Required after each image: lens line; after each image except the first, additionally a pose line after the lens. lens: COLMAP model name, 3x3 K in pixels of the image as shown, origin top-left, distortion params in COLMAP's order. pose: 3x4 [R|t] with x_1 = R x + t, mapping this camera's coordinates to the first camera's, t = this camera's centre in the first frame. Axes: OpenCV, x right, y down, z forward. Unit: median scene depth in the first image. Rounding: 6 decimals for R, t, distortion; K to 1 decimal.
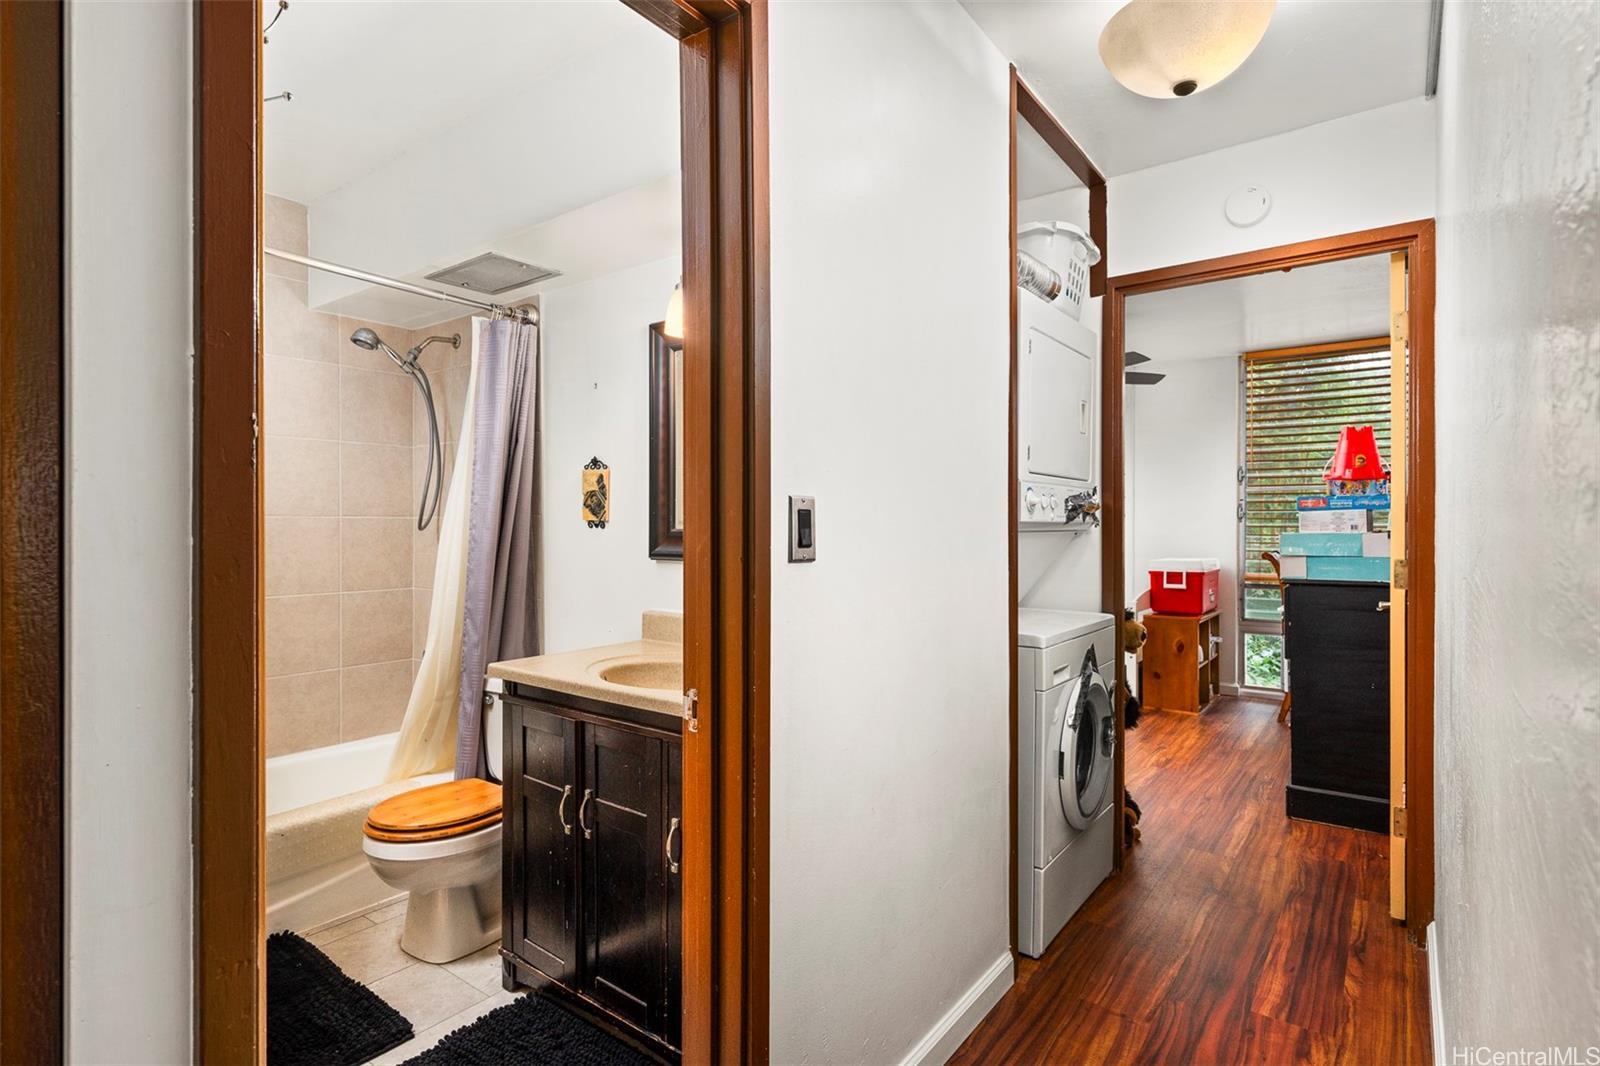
lens RADIAL K [[803.4, 0, 800.0], [0, 803.4, 533.0], [0, 0, 1]] dist [-0.001245, -0.000131]
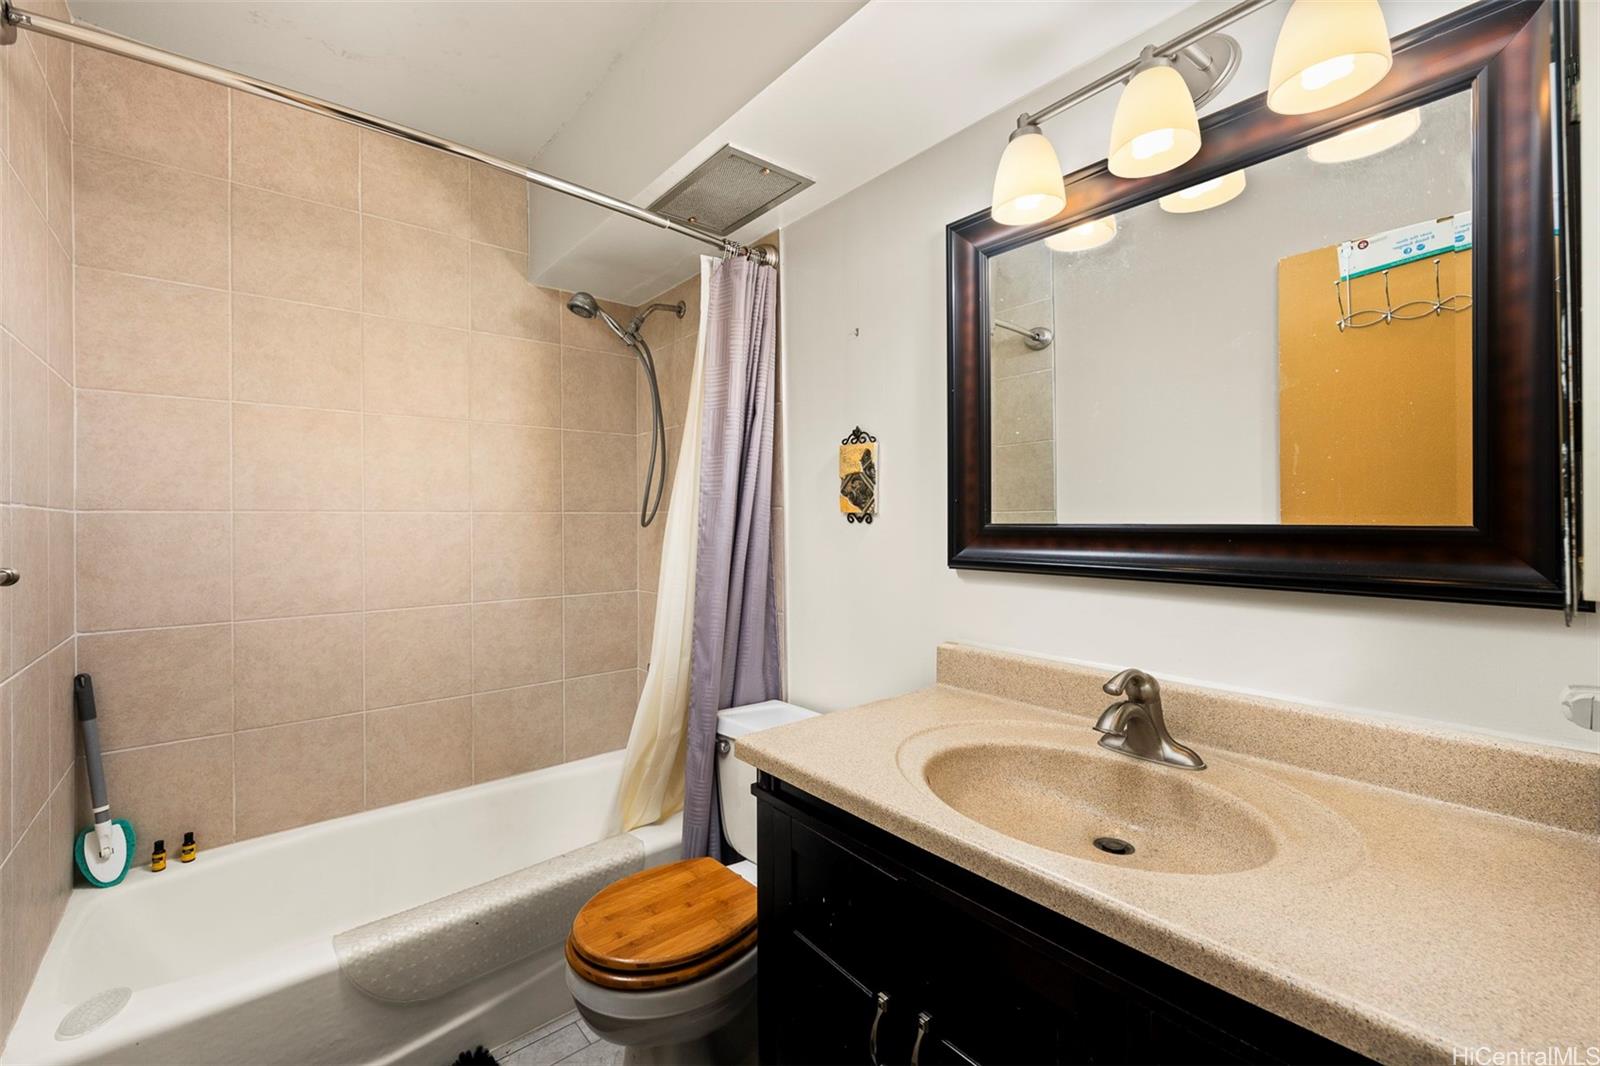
lens RADIAL K [[667.5, 0, 800.0], [0, 667.5, 533.0], [0, 0, 1]] dist [-0.028901, -0.000025]
pose [[0.974736, -0.002374, -0.223349, -0.170459], [0.003889, 0.999972, 0.006343, -0.001126], [0.223328, -0.007052, 0.974718, 0.390110]]
